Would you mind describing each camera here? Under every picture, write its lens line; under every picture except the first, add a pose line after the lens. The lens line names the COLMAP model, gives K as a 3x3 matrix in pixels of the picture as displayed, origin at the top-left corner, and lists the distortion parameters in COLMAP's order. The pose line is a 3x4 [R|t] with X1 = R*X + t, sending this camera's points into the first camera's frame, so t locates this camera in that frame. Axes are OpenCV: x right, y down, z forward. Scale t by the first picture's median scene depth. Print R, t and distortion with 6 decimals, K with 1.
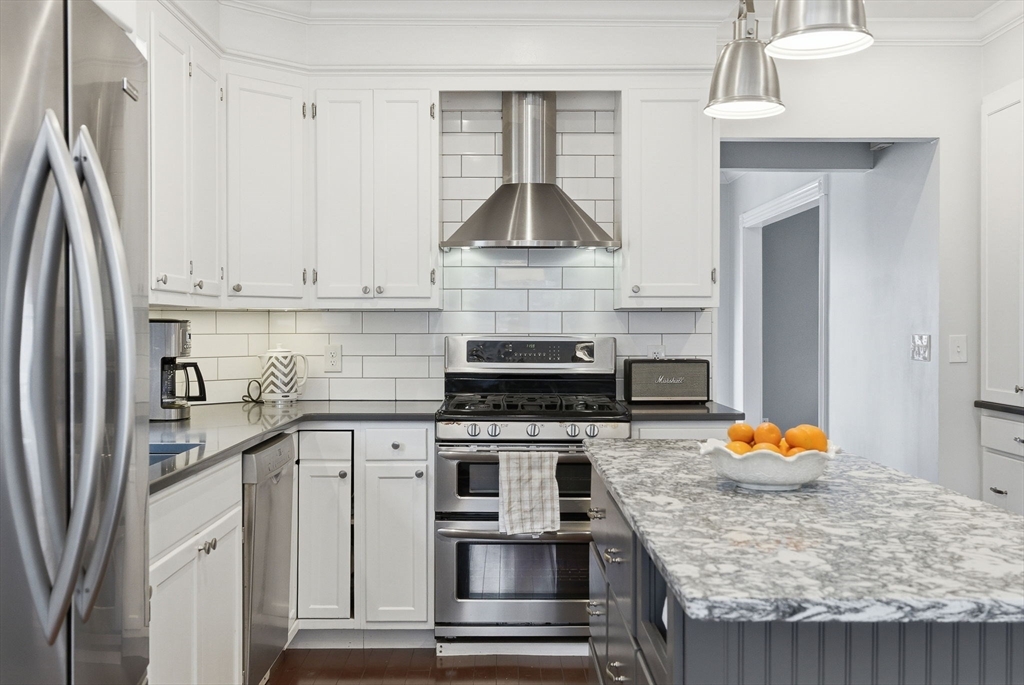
lens RADIAL K [[1022.2, 0, 511.6], [0, 1022.2, 340.8], [0, 0, 1]] dist [0.024262, 0.000000]
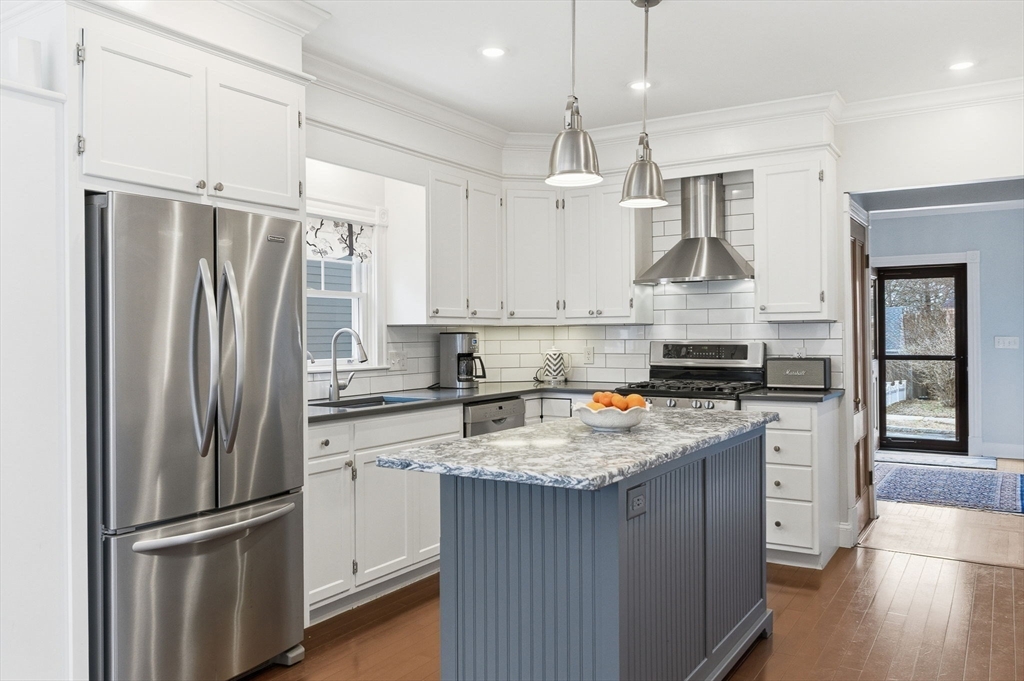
lens RADIAL K [[774.0, 0, 511.7], [0, 774.0, 339.1], [0, 0, 1]] dist [-0.073893, -0.000658]
pose [[0.843071, -0.003909, -0.537788, 0.386325], [0.000092, 0.999975, -0.007124, 0.000457], [0.537802, 0.005957, 0.843050, -0.081958]]
